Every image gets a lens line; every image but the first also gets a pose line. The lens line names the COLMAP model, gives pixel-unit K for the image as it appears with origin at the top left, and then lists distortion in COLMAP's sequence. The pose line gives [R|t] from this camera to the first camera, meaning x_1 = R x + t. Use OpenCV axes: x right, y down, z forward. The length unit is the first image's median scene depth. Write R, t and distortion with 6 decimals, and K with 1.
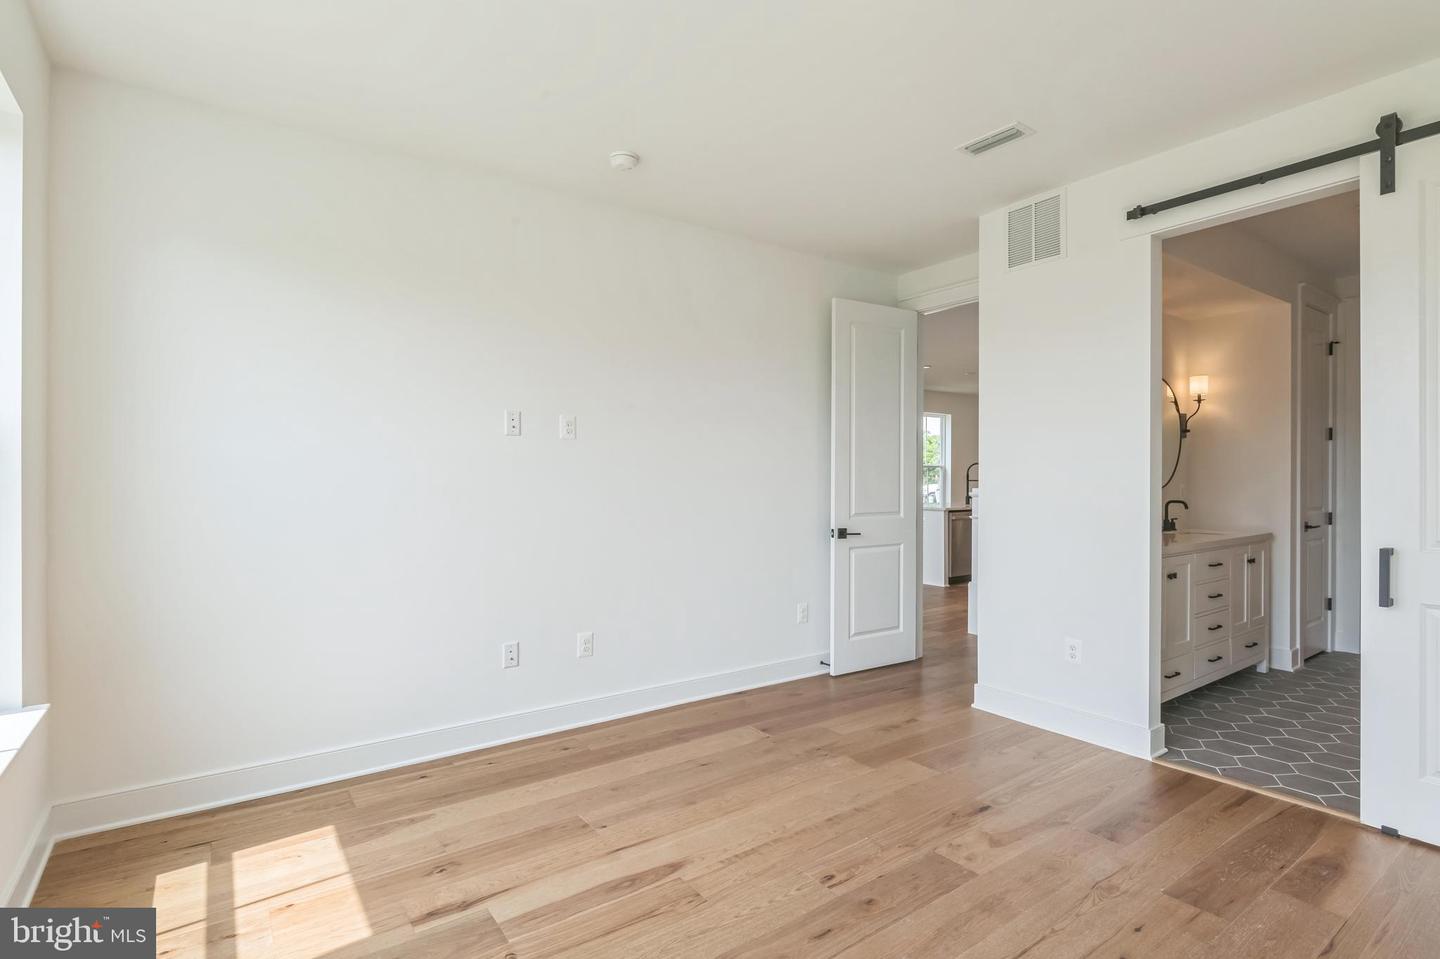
lens RADIAL K [[700.4, 0, 720.0], [0, 700.4, 479.5], [0, 0, 1]] dist [-0.015850, 0.000340]
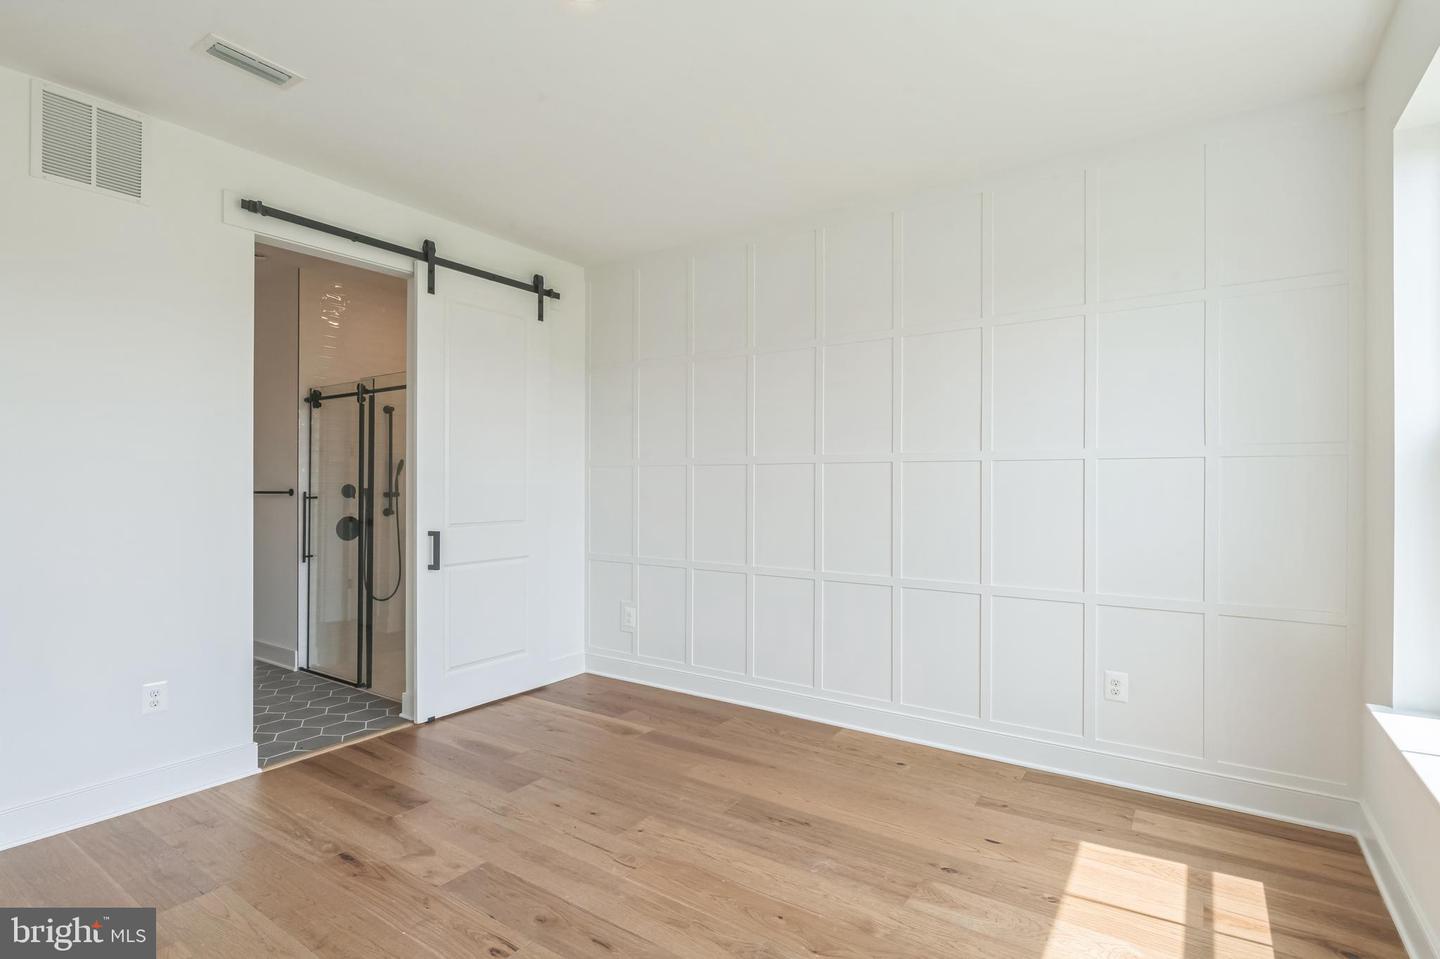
lens RADIAL K [[700.4, 0, 720.0], [0, 700.4, 479.5], [0, 0, 1]] dist [-0.015850, 0.000340]
pose [[-0.352658, 0.007124, 0.935725, -0.614033], [-0.002275, 0.999962, -0.008470, 0.000137], [-0.935750, -0.005116, -0.352628, 0.869220]]
